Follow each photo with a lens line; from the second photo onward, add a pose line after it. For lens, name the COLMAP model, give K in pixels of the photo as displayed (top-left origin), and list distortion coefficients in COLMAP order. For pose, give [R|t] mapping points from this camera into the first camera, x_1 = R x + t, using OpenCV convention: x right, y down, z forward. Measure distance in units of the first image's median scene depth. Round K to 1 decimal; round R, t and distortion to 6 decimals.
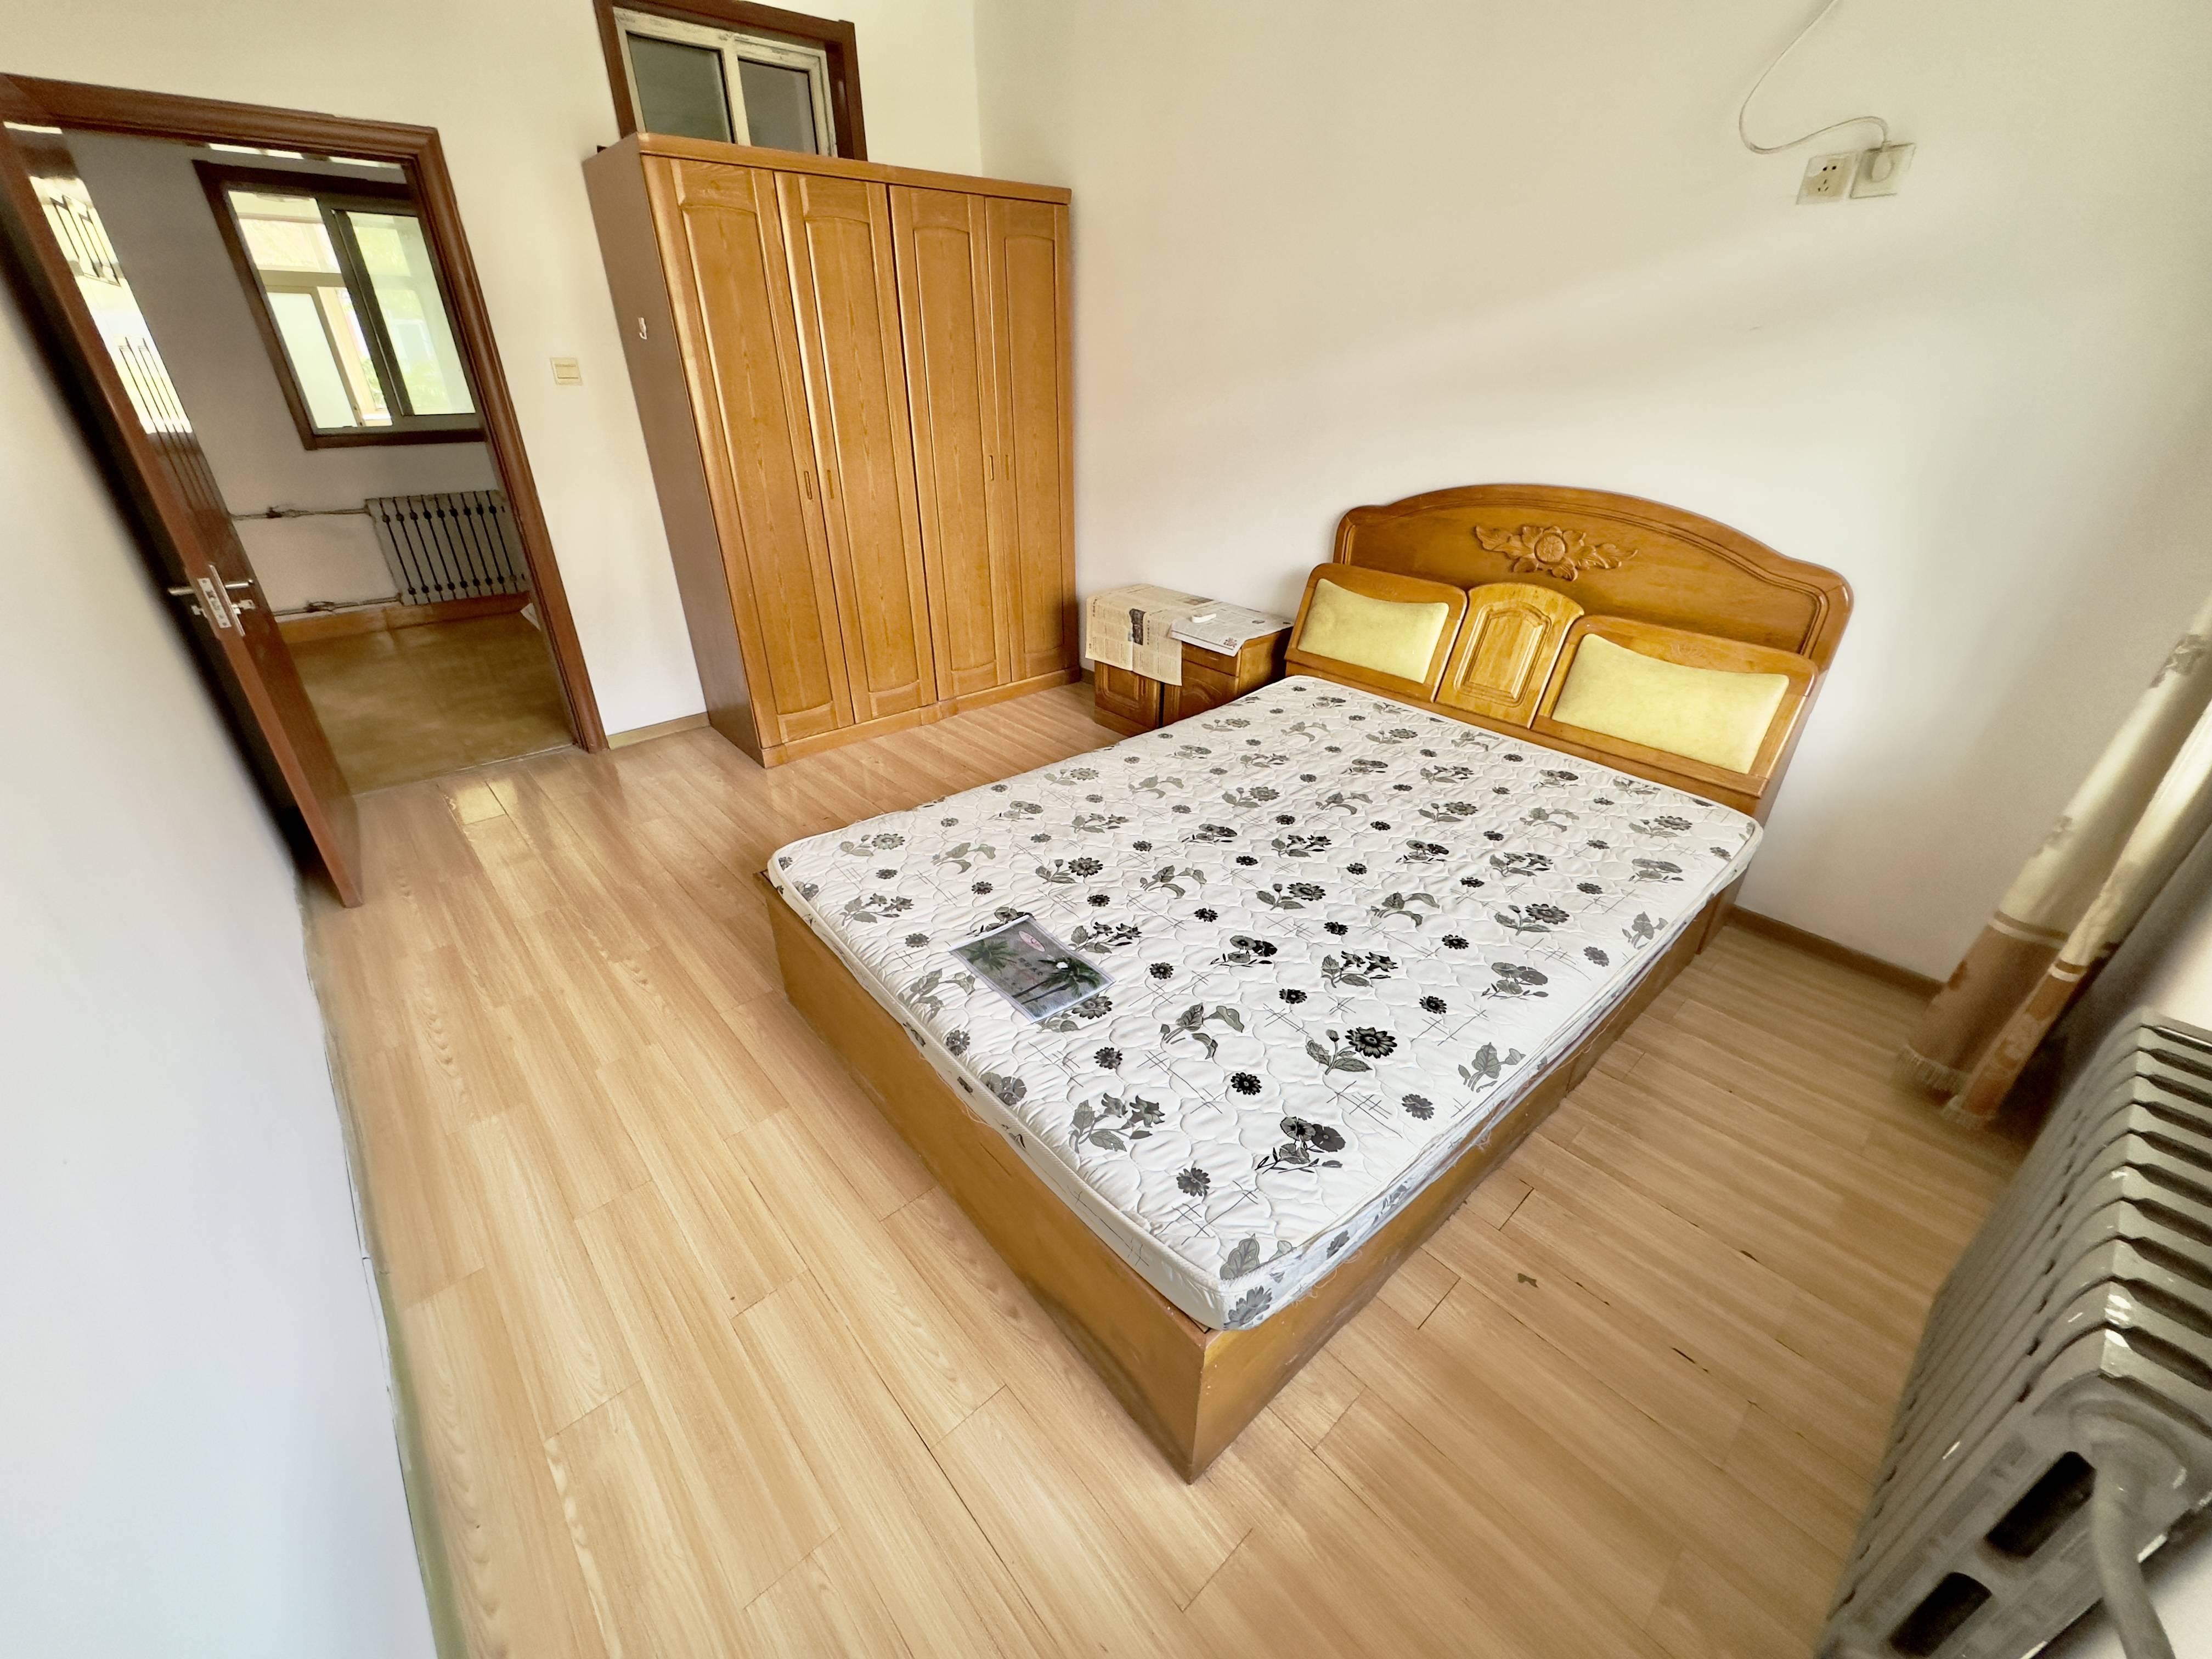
lens RADIAL K [[885.8, 0, 1103.1], [0, 885.8, 838.3], [0, 0, 1]] dist [0.000536, -0.000289]
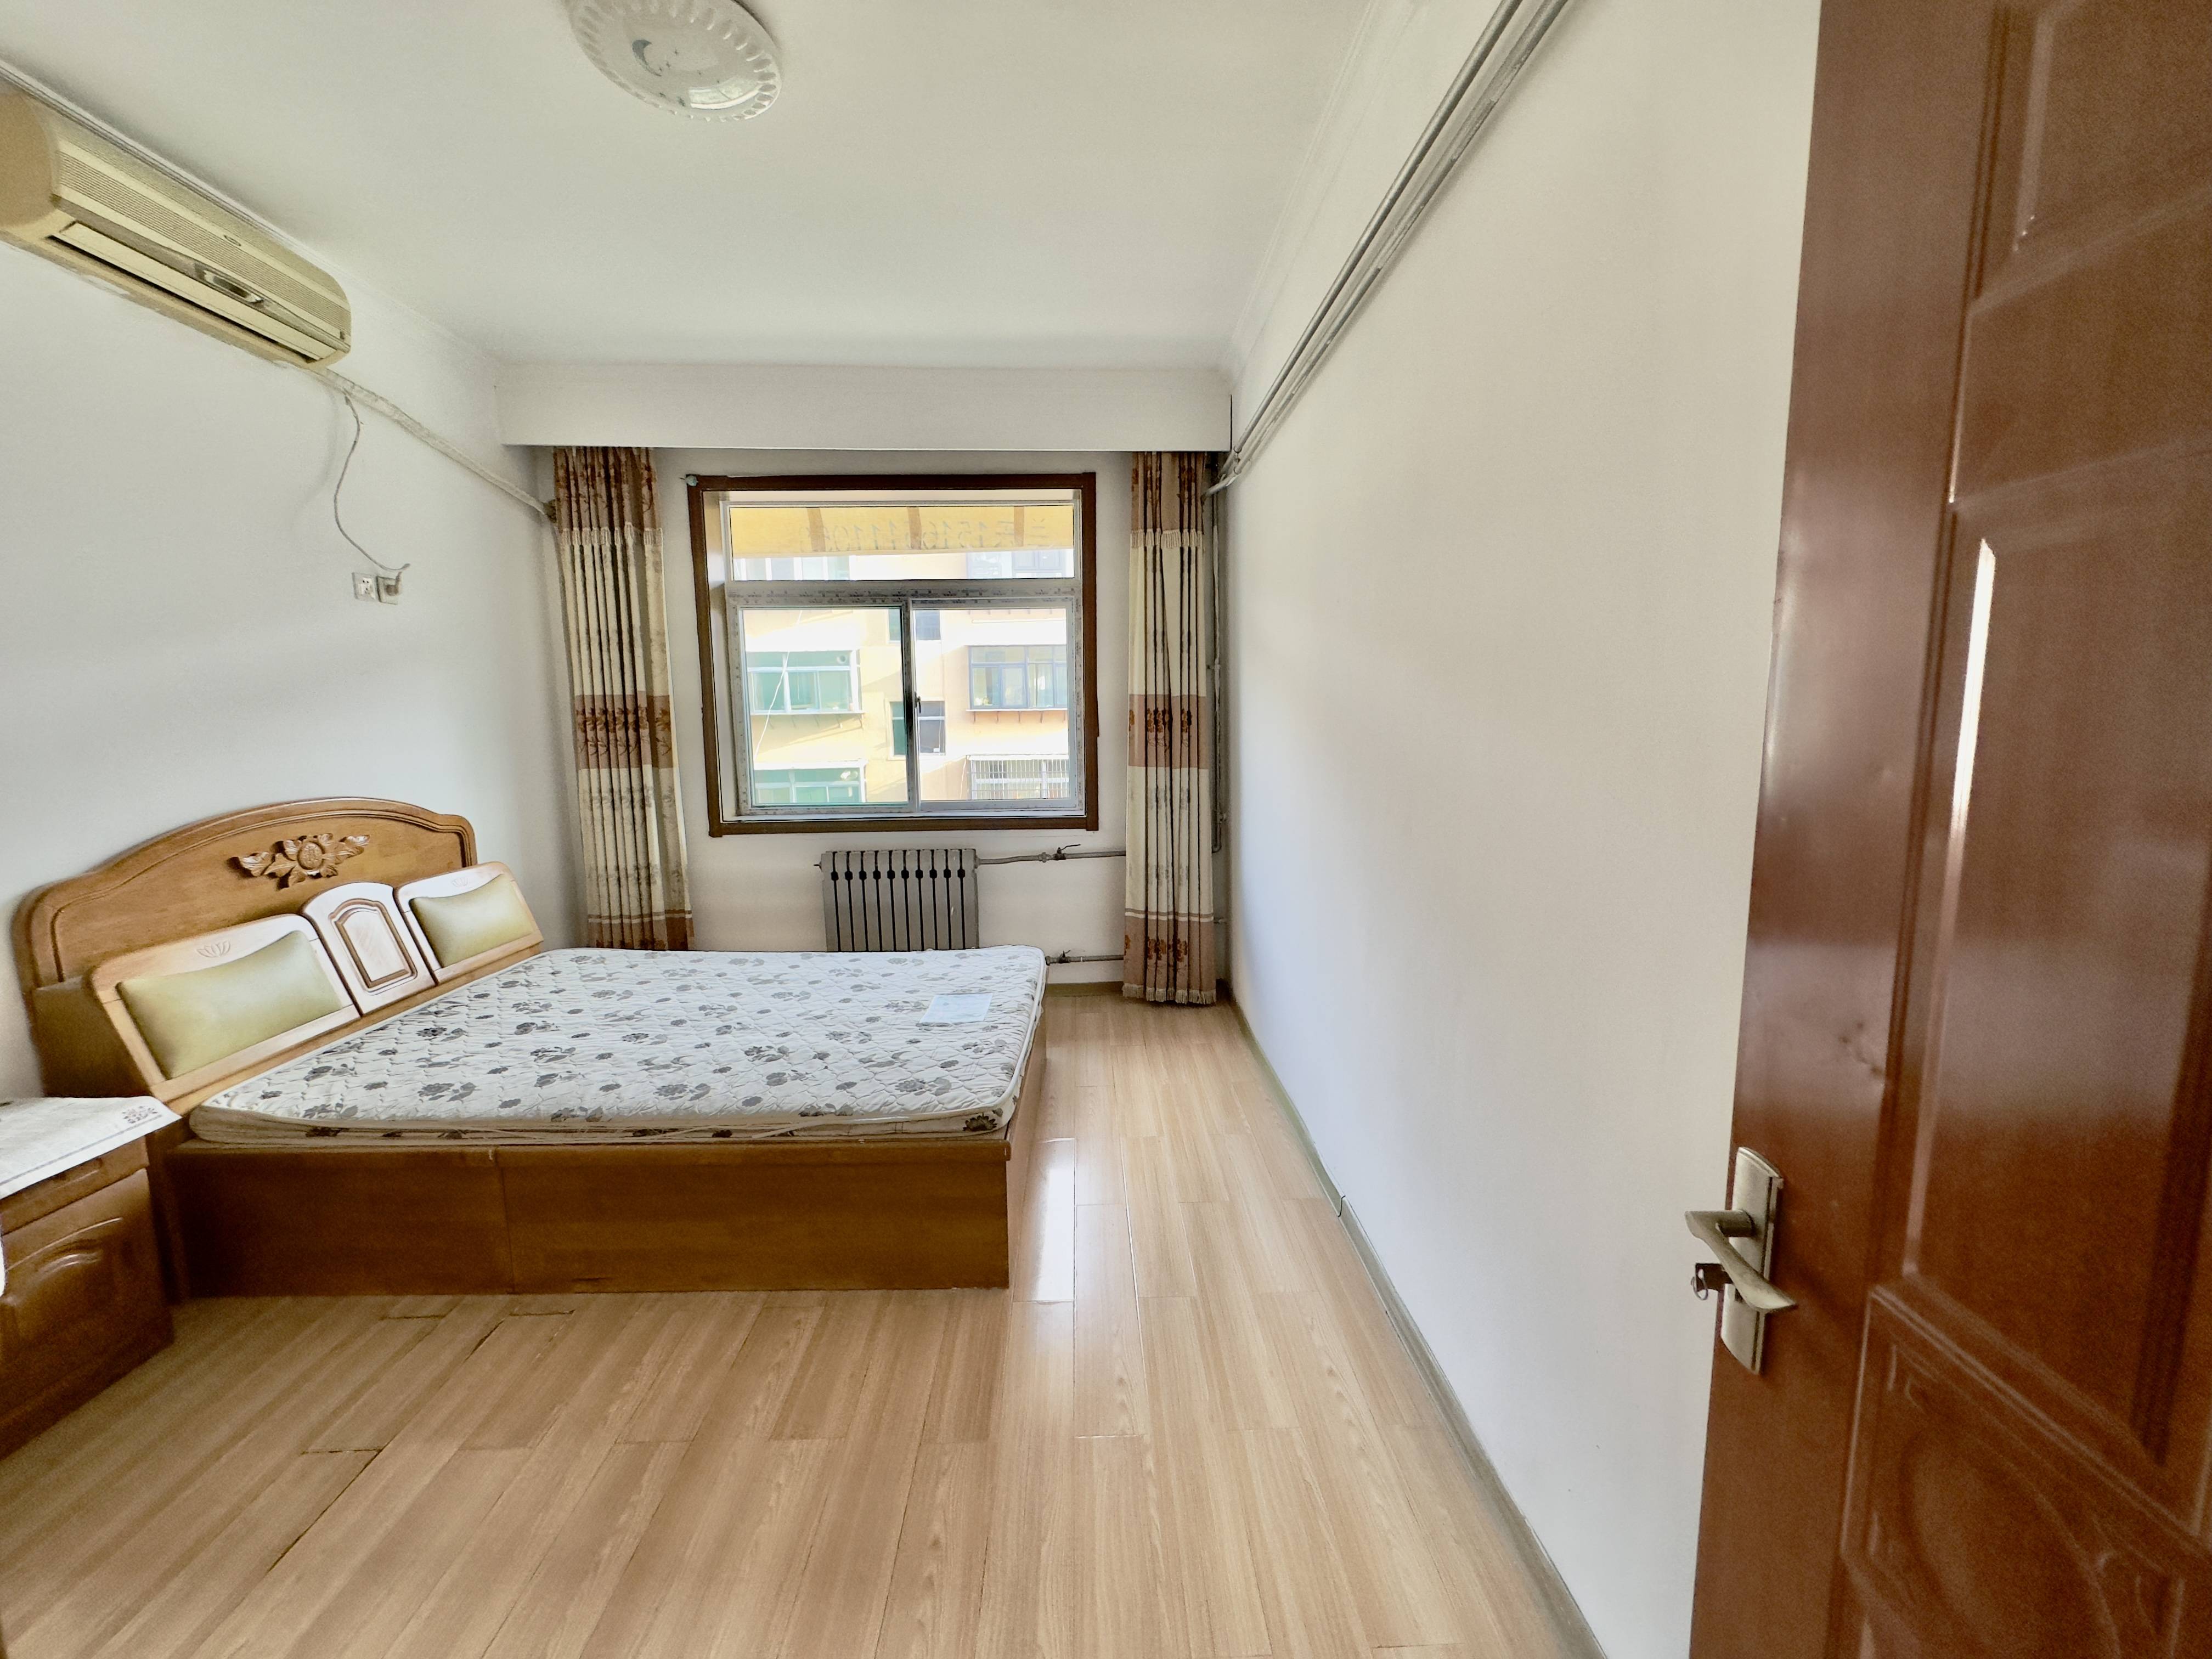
lens RADIAL K [[885.8, 0, 1103.3], [0, 885.8, 821.5], [0, 0, 1]] dist [0.000536, -0.000289]
pose [[-0.766903, -0.074829, 0.637386, -1.017046], [0.316457, 0.819941, 0.477023, -0.654533], [-0.558314, 0.567536, -0.605135, 1.261678]]
